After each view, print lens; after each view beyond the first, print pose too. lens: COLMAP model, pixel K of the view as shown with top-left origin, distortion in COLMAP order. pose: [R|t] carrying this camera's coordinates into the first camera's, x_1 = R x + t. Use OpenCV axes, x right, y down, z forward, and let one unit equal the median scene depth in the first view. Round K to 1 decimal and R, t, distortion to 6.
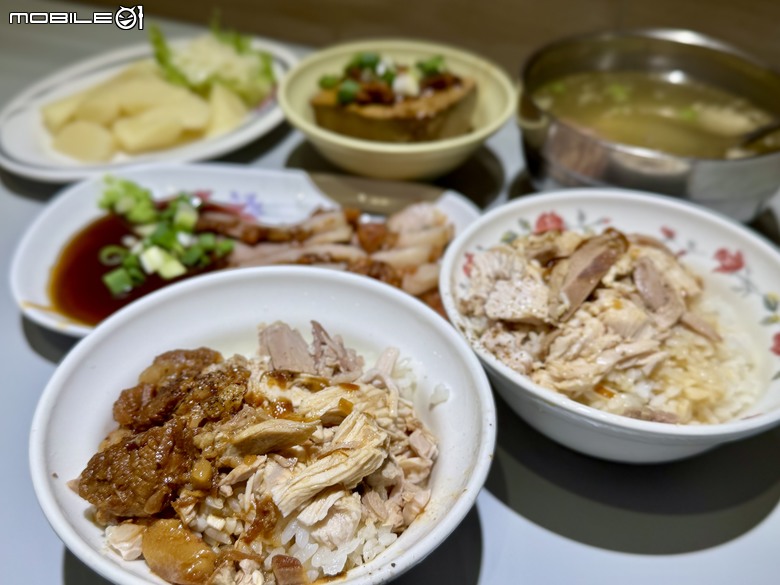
lens RADIAL K [[759.7, 0, 379.5], [0, 759.7, 290.3], [0, 0, 1]] dist [0.089034, -0.018906]
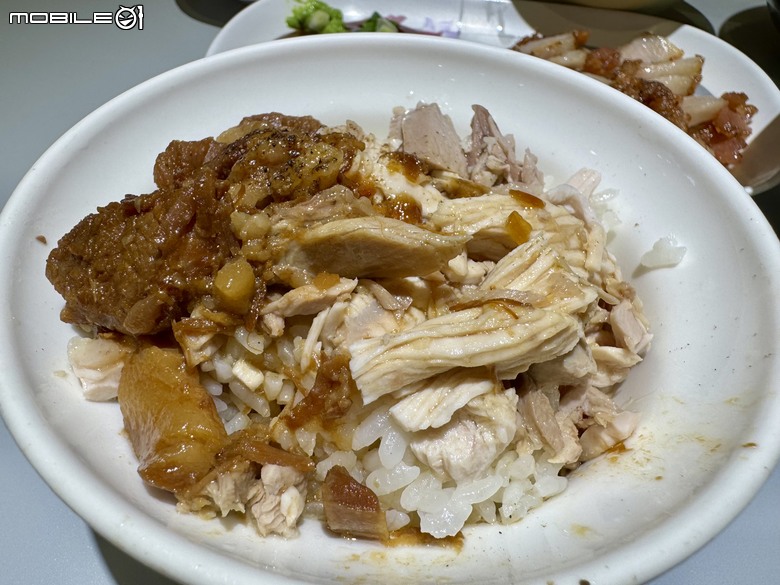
lens RADIAL K [[539.2, 0, 390.0], [0, 539.2, 292.5], [0, 0, 1]] dist [0.002063, 0.000164]
pose [[0.964195, 0.223199, -0.143214, -0.071342], [-0.194464, 0.962248, 0.190428, 0.149831], [0.180311, -0.155760, 0.971199, 0.644674]]
